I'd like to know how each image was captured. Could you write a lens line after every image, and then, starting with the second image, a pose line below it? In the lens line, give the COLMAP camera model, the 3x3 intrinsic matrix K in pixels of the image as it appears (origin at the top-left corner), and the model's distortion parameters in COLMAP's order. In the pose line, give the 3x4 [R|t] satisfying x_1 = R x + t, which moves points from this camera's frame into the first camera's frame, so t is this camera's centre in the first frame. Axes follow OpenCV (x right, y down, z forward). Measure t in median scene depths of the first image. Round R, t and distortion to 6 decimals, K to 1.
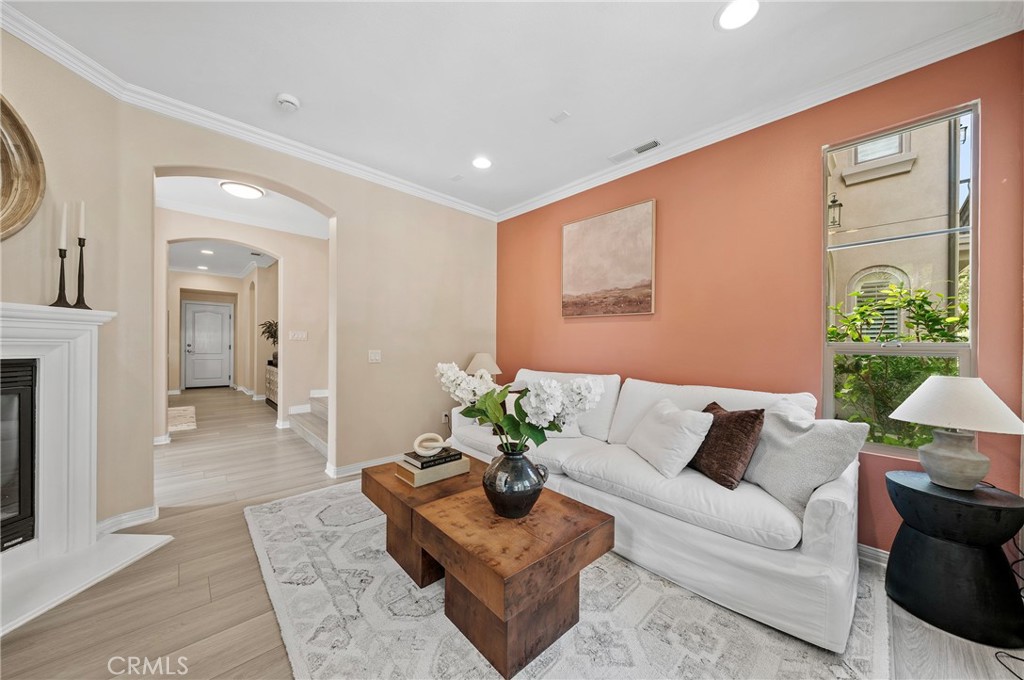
lens RADIAL K [[350.7, 0, 511.6], [0, 350.7, 344.0], [0, 0, 1]] dist [-0.000489, 0.000034]
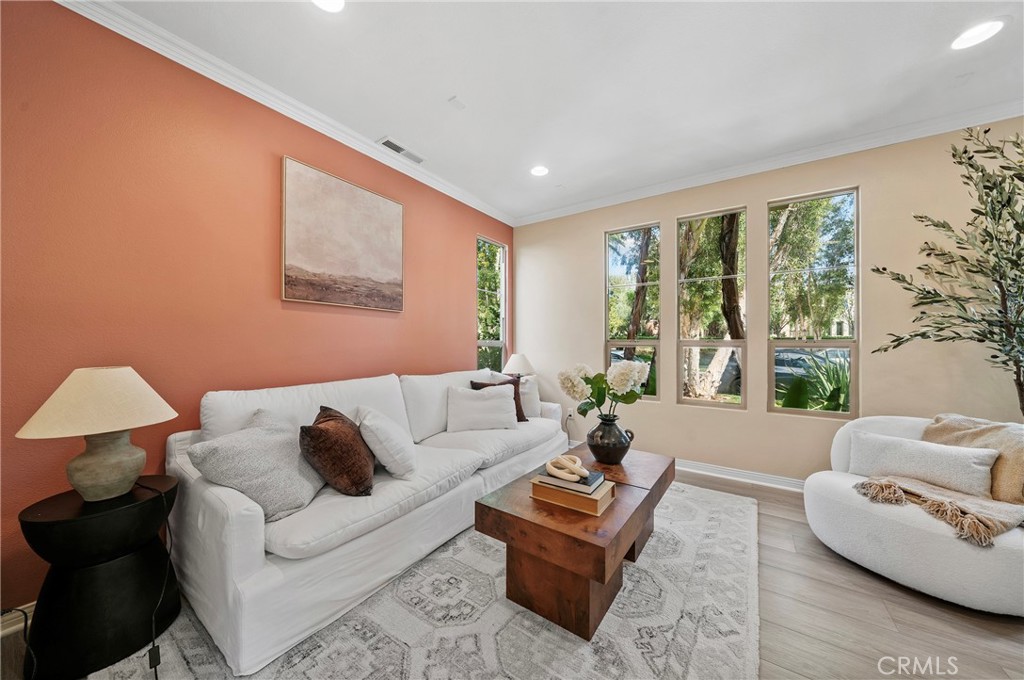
lens RADIAL K [[343.7, 0, 509.3], [0, 343.7, 342.1], [0, 0, 1]] dist [-0.008669, -0.000133]
pose [[-0.202299, -0.010143, 0.979271, -0.666750], [-0.007782, 0.999931, 0.008750, -0.008781], [-0.979293, -0.005851, -0.202364, 0.878438]]
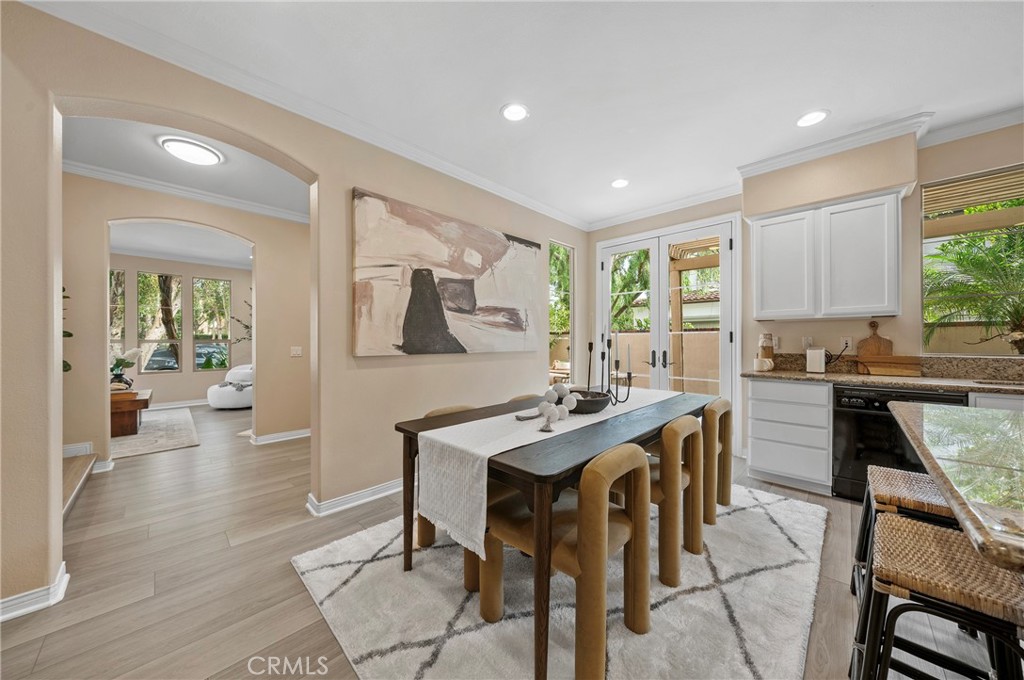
lens RADIAL K [[347.6, 0, 512.0], [0, 347.6, 340.0], [0, 0, 1]] dist [-0.008778, 0.000053]
pose [[-0.999084, -0.011215, -0.041293, -1.801424], [-0.011085, 0.999933, -0.003379, -0.024279], [0.041328, -0.002918, -0.999141, 2.240715]]
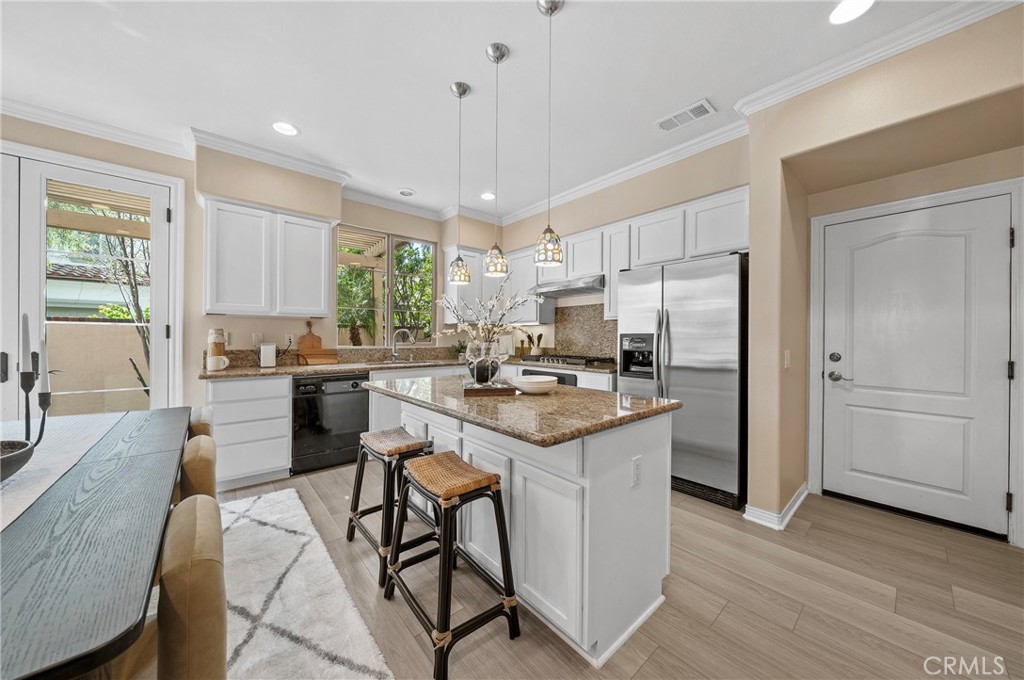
lens RADIAL K [[349.4, 0, 509.9], [0, 349.4, 338.1], [0, 0, 1]] dist [-0.001759, -0.000035]
pose [[-0.047212, -0.011703, -0.998816, -1.691391], [-0.005085, 0.999921, -0.011475, -0.023000], [0.998872, 0.004538, -0.047268, 2.063114]]
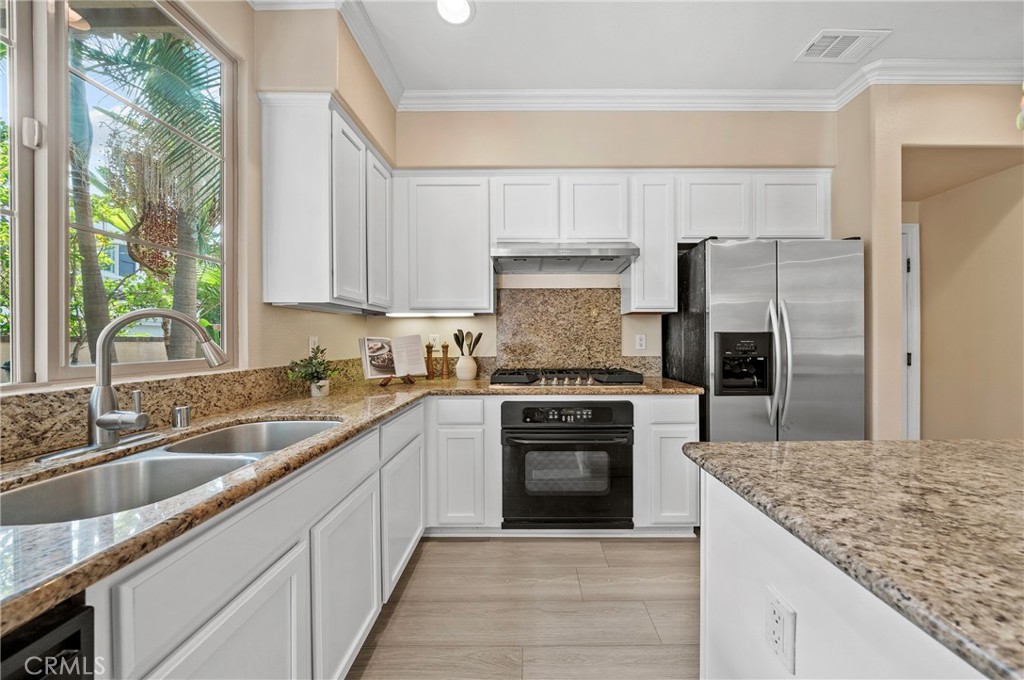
lens RADIAL K [[354.4, 0, 529.0], [0, 354.4, 340.2], [0, 0, 1]] dist [-0.008011, 0.000001]
pose [[0.730567, -0.016997, -0.682630, -2.531421], [0.014965, 0.999849, -0.008879, -0.032709], [0.682677, -0.003729, 0.730711, 1.583427]]
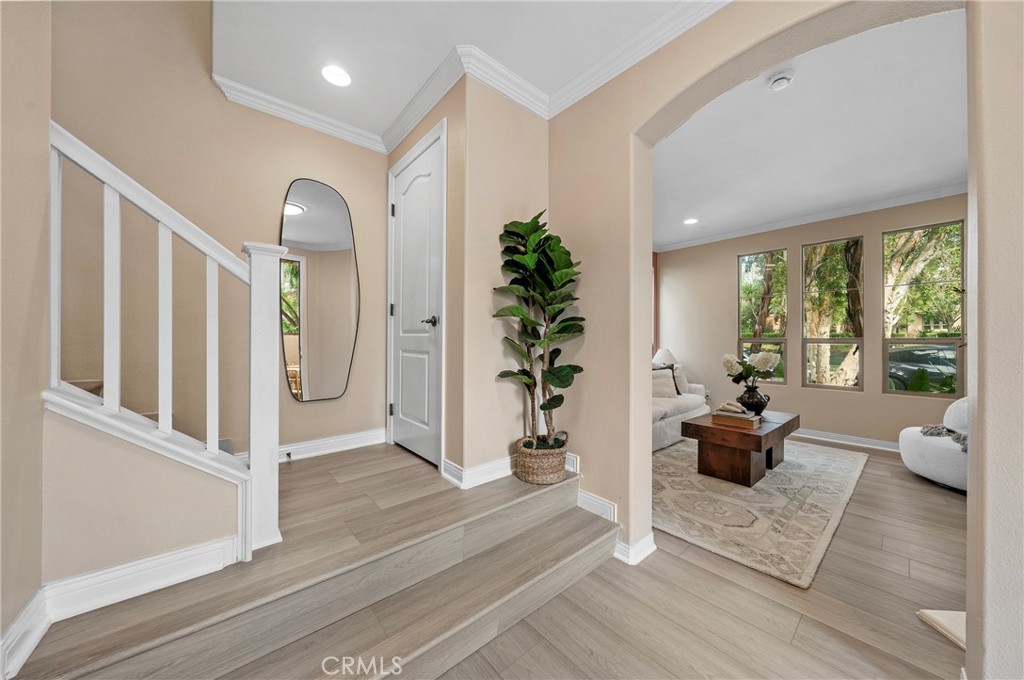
lens RADIAL K [[347.6, 0, 512.0], [0, 347.6, 340.0], [0, 0, 1]] dist [-0.008778, 0.000053]
pose [[0.044272, -0.012984, 0.998935, -1.217212], [-0.003053, 0.999909, 0.013132, -0.019102], [-0.999015, -0.003631, 0.044228, 1.293254]]
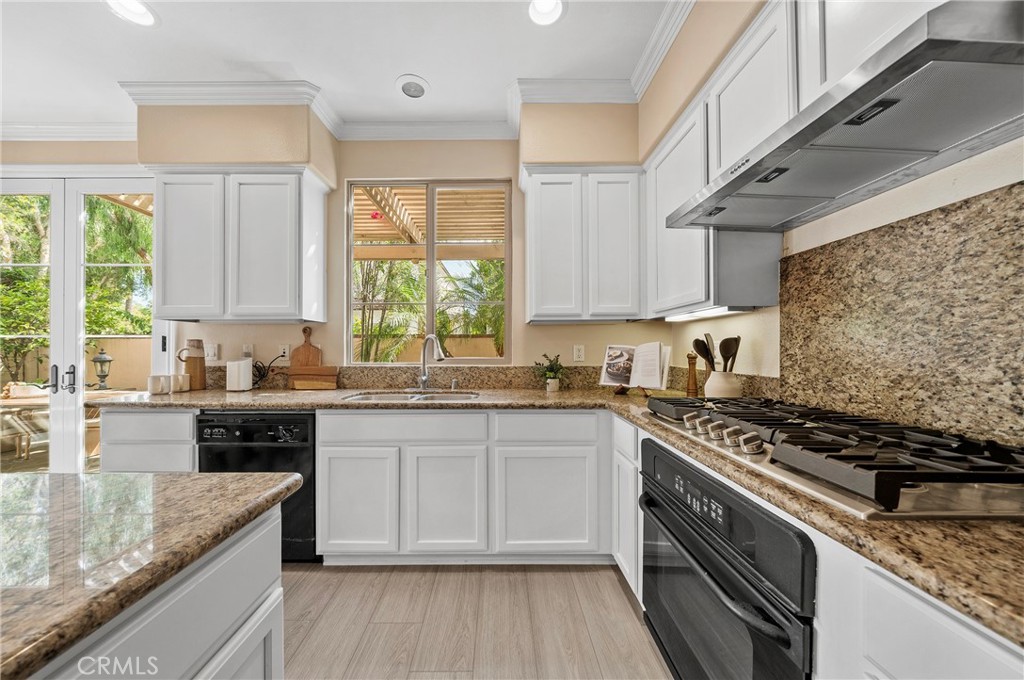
lens RADIAL K [[352.2, 0, 502.7], [0, 352.2, 346.2], [0, 0, 1]] dist [-0.000521, -0.000011]
pose [[-0.686225, -0.017255, -0.727184, -2.558672], [-0.008261, 0.999839, -0.015928, -0.034515], [0.727342, -0.004923, -0.686257, 2.242299]]
